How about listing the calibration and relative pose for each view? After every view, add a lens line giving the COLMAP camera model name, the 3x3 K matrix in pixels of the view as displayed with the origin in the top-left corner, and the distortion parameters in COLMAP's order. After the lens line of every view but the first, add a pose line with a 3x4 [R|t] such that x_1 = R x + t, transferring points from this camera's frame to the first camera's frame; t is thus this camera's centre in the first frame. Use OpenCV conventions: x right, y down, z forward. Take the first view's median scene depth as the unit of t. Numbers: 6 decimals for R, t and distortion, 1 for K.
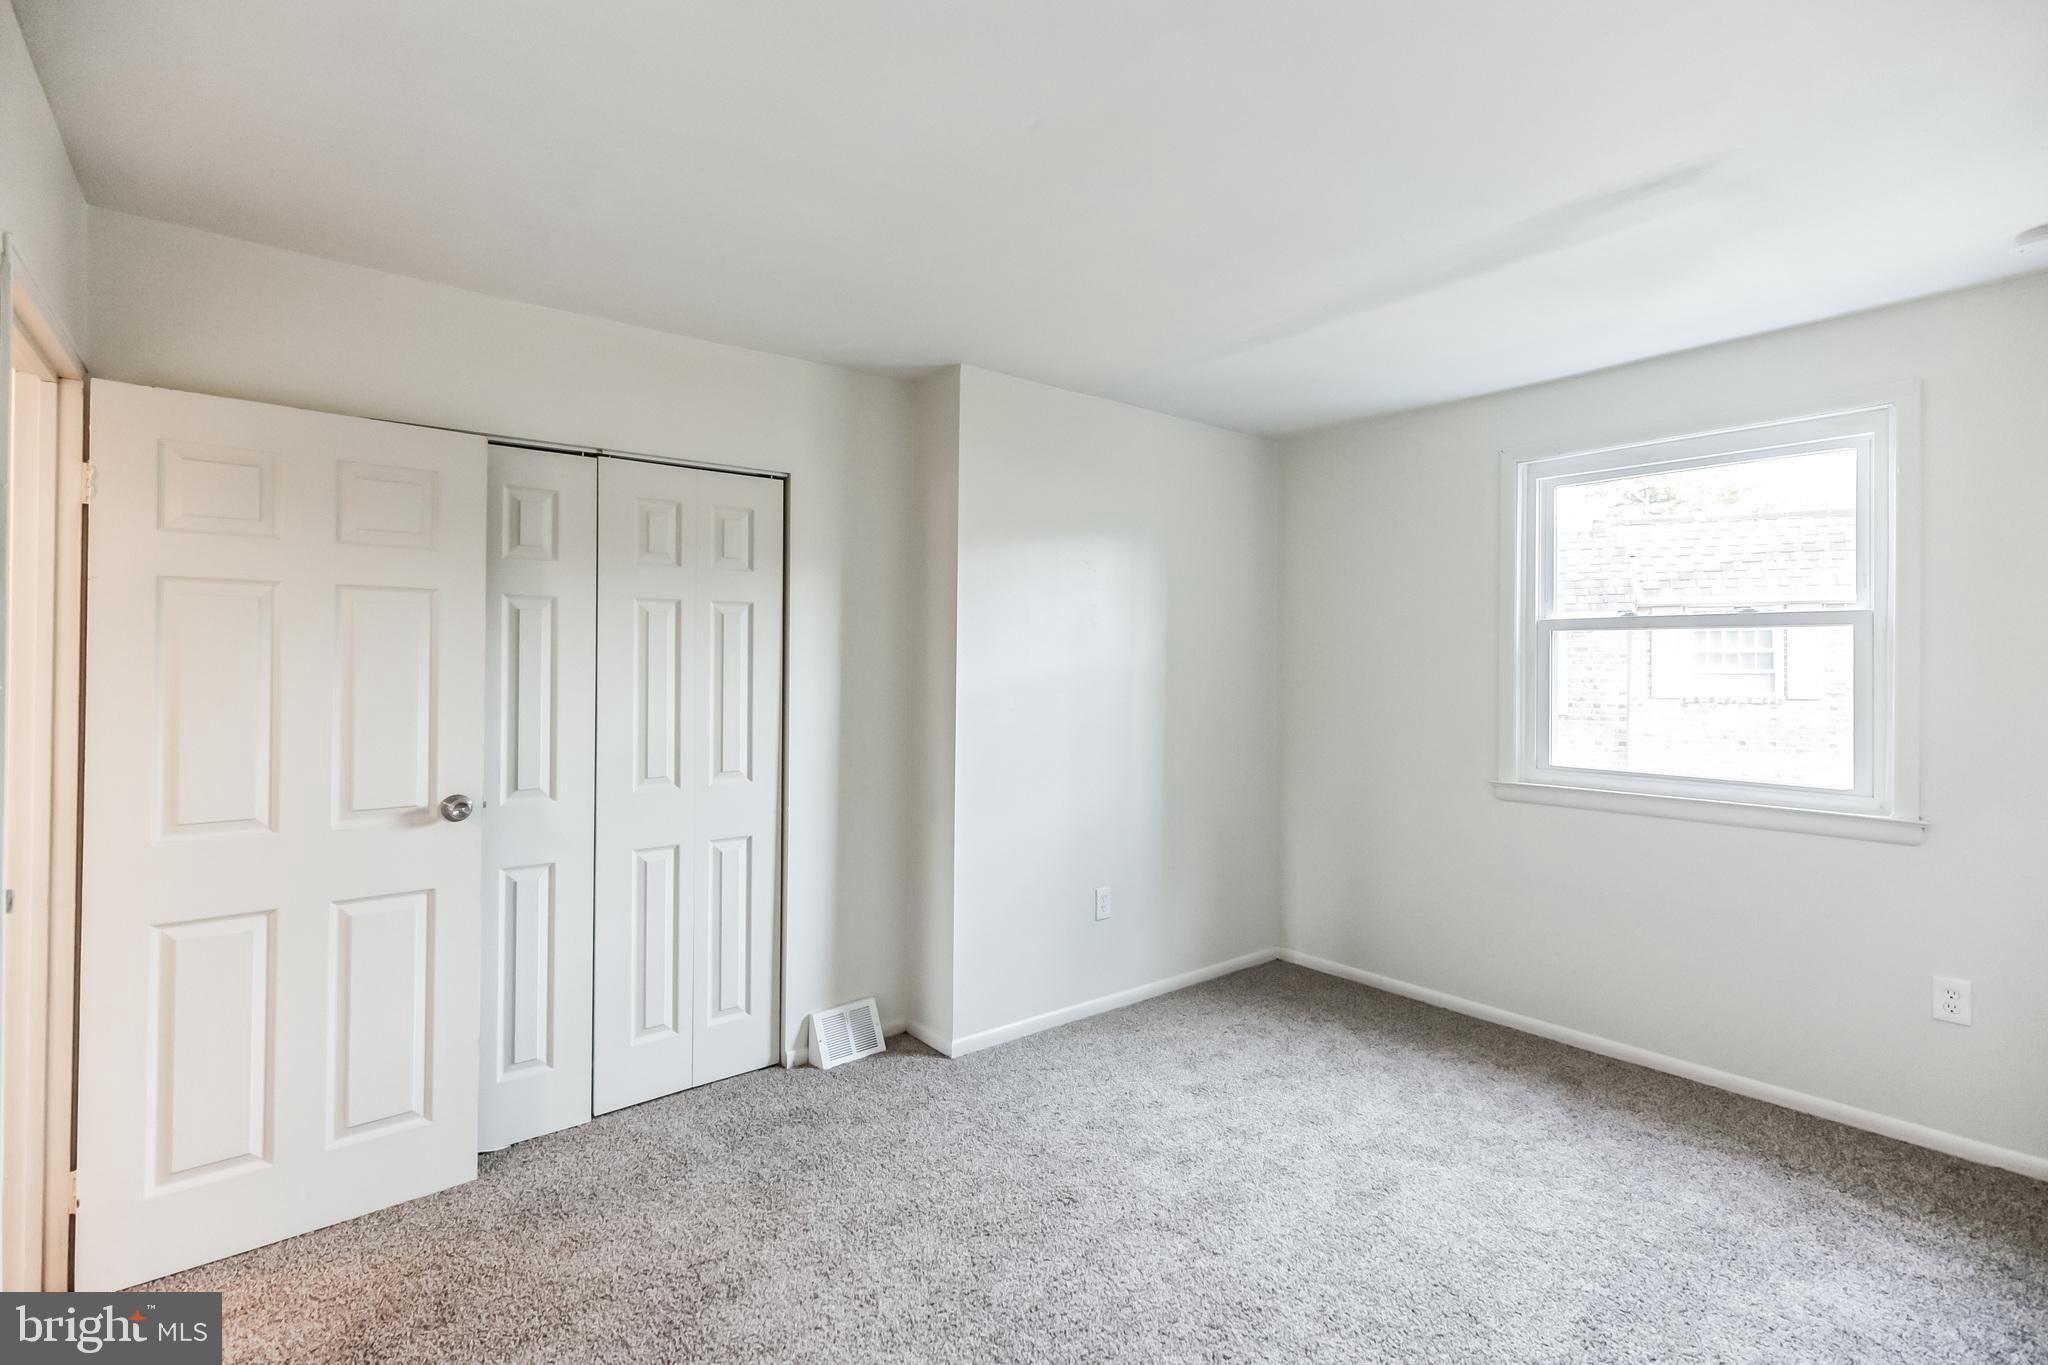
lens RADIAL K [[932.1, 0, 1023.9], [0, 932.1, 670.4], [0, 0, 1]] dist [0.009661, -0.001467]
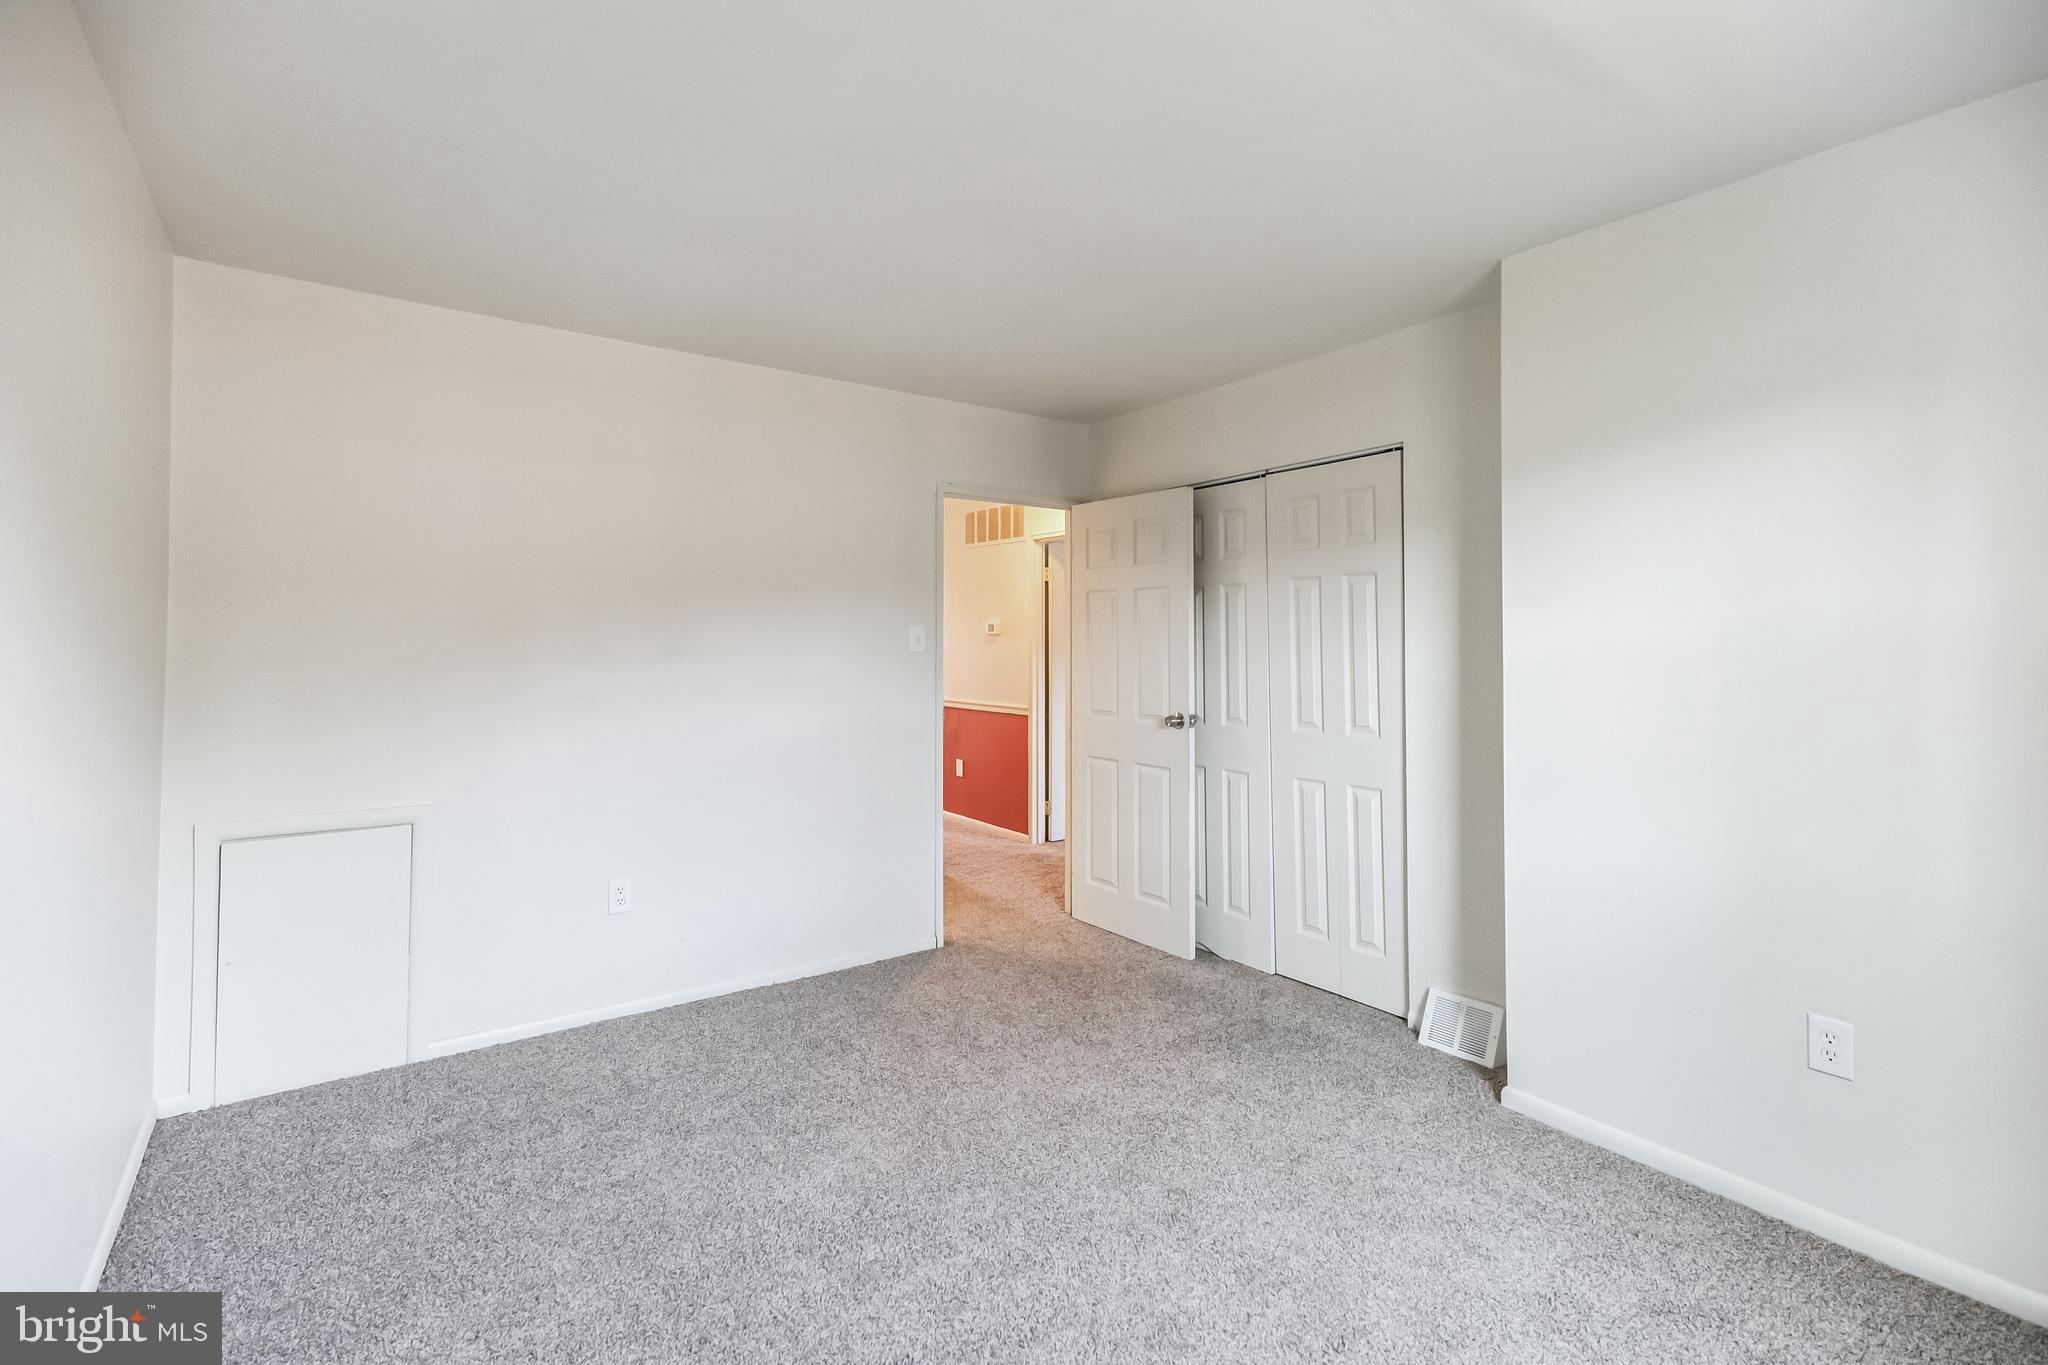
lens RADIAL K [[932.1, 0, 1020.0], [0, 932.1, 618.3], [0, 0, 1]] dist [0.009661, -0.001467]
pose [[-0.045007, -0.020137, -0.998784, 0.884297], [0.000838, 0.999796, -0.020195, 0.002177], [0.998986, -0.001745, -0.044981, 0.698426]]
